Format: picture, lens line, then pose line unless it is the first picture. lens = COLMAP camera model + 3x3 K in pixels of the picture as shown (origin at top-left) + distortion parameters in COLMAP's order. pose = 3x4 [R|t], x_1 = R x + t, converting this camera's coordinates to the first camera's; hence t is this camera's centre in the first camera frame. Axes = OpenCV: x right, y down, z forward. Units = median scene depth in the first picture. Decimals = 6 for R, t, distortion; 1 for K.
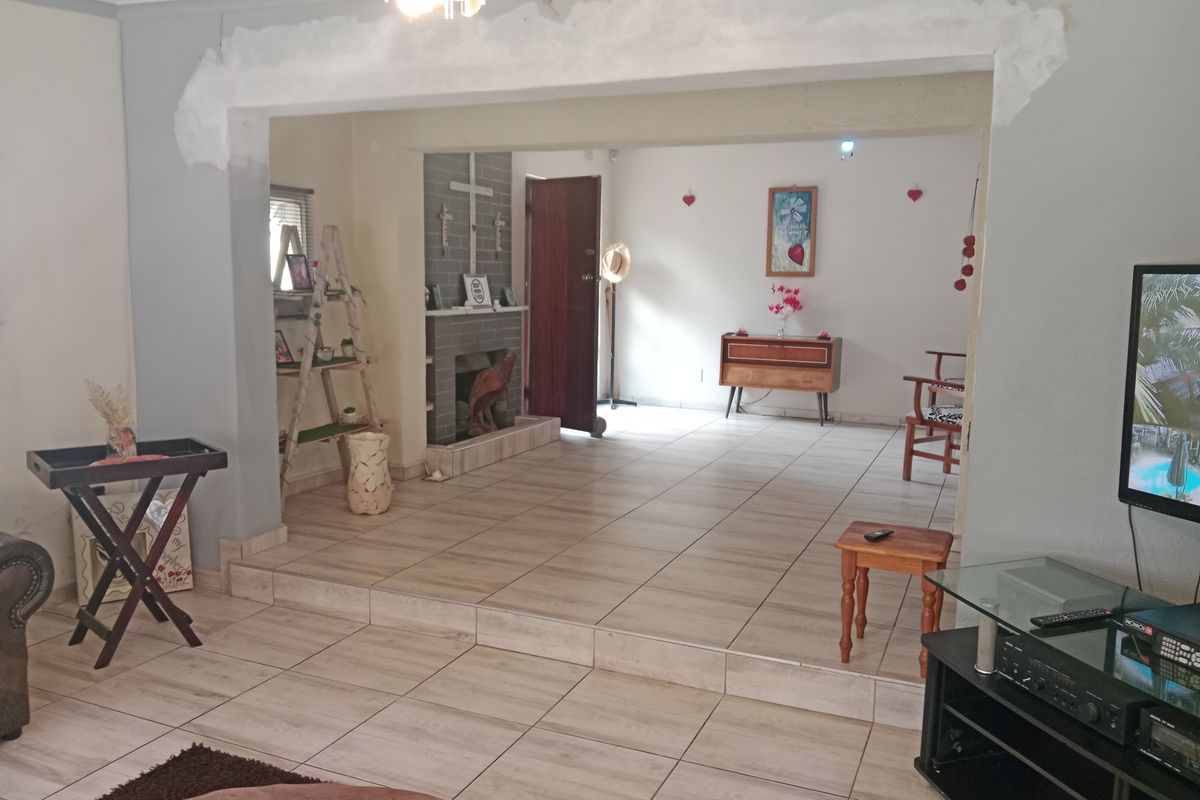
lens RADIAL K [[938.6, 0, 600.3], [0, 938.6, 401.2], [0, 0, 1]] dist [0.096545, -0.007540]
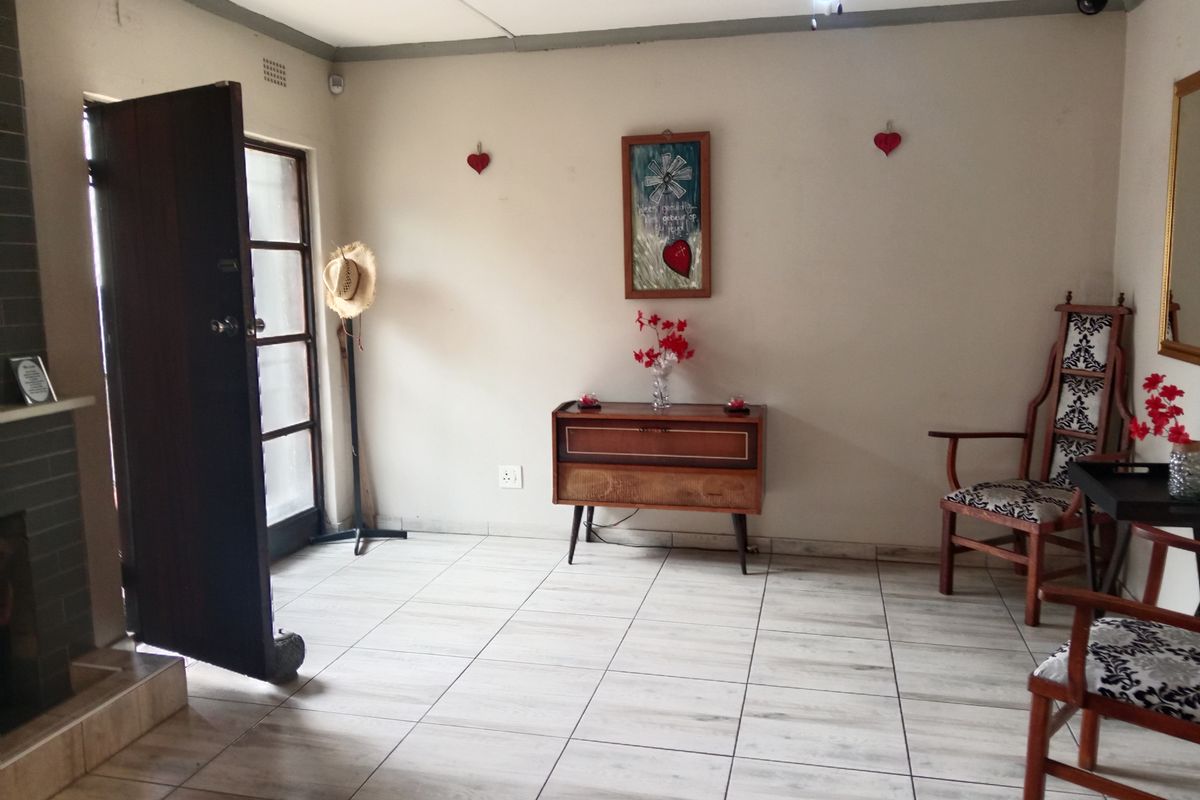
lens RADIAL K [[938.6, 0, 600.9], [0, 938.6, 400.9], [0, 0, 1]] dist [0.096545, -0.007540]
pose [[0.983851, -0.054866, 0.170371, 0.065081], [0.054167, 0.998494, 0.008753, -0.079087], [-0.170595, 0.000617, 0.985341, 0.466090]]
